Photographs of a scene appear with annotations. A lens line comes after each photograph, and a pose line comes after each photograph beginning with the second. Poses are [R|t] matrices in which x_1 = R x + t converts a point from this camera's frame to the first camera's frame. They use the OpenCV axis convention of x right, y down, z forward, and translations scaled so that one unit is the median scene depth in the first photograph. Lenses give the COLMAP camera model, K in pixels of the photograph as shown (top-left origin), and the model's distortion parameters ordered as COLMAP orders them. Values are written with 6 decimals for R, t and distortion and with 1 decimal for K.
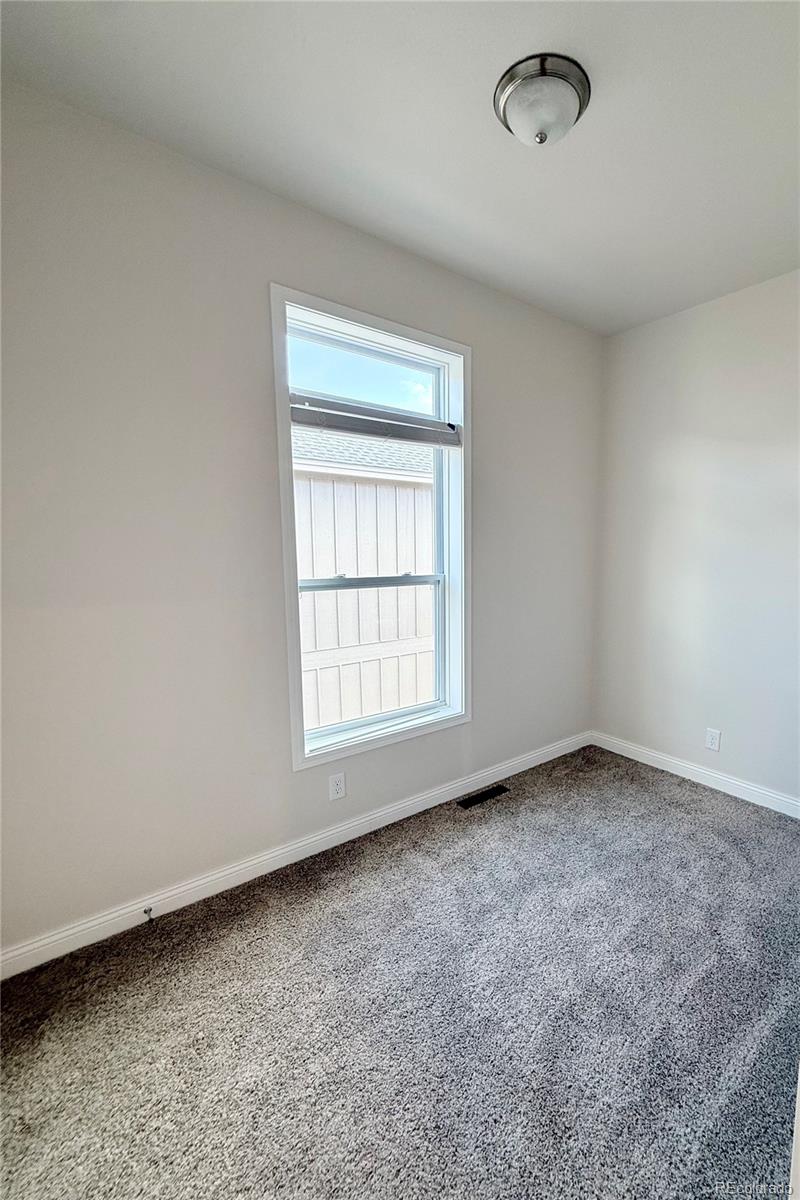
lens RADIAL K [[503.9, 0, 475.1], [0, 503.9, 614.7], [0, 0, 1]] dist [0.000636, 0.000101]
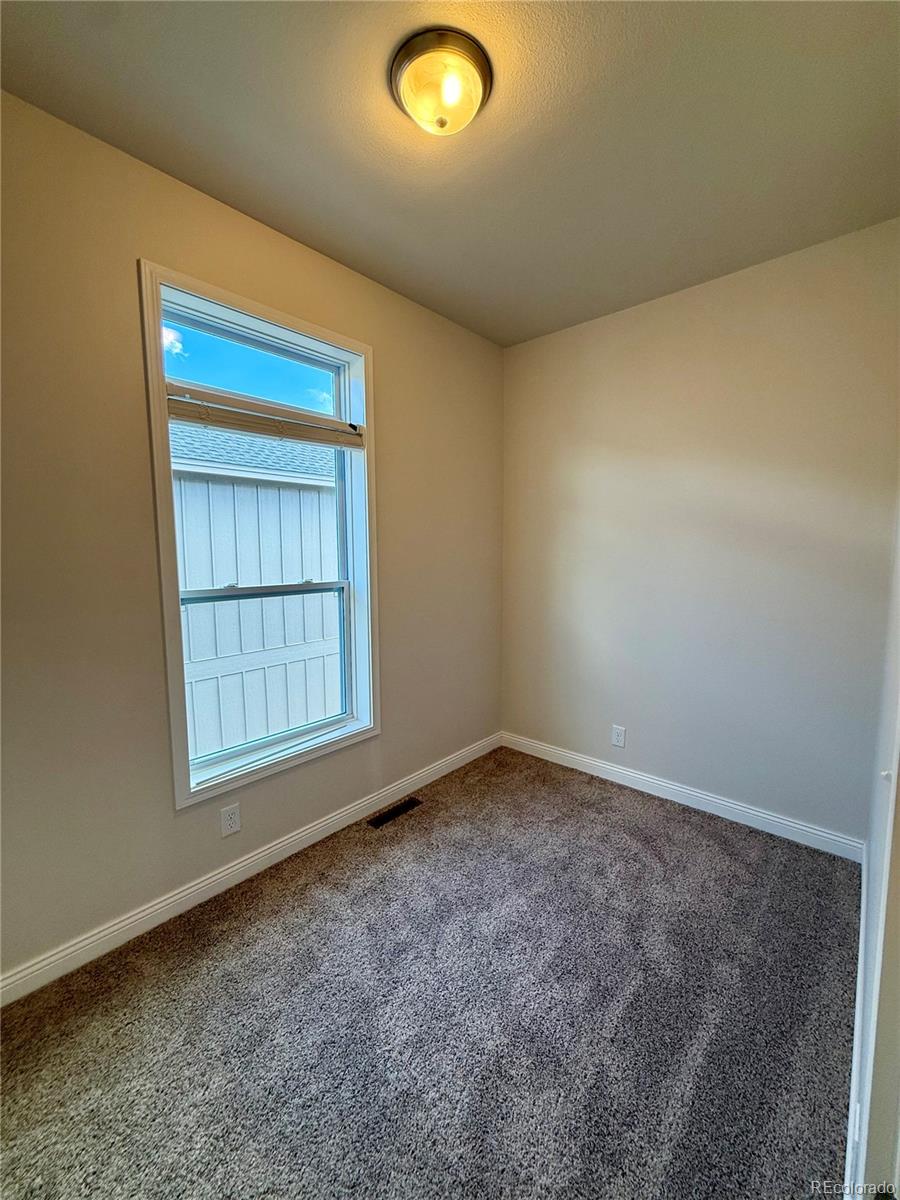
lens RADIAL K [[479.0, 0, 451.3], [0, 479.0, 595.6], [0, 0, 1]] dist [0.000489, 0.000163]
pose [[0.989596, -0.021209, 0.142299, 0.001713], [0.026158, 0.999113, -0.032999, -0.022561], [-0.141473, 0.036378, 0.989273, 0.101173]]
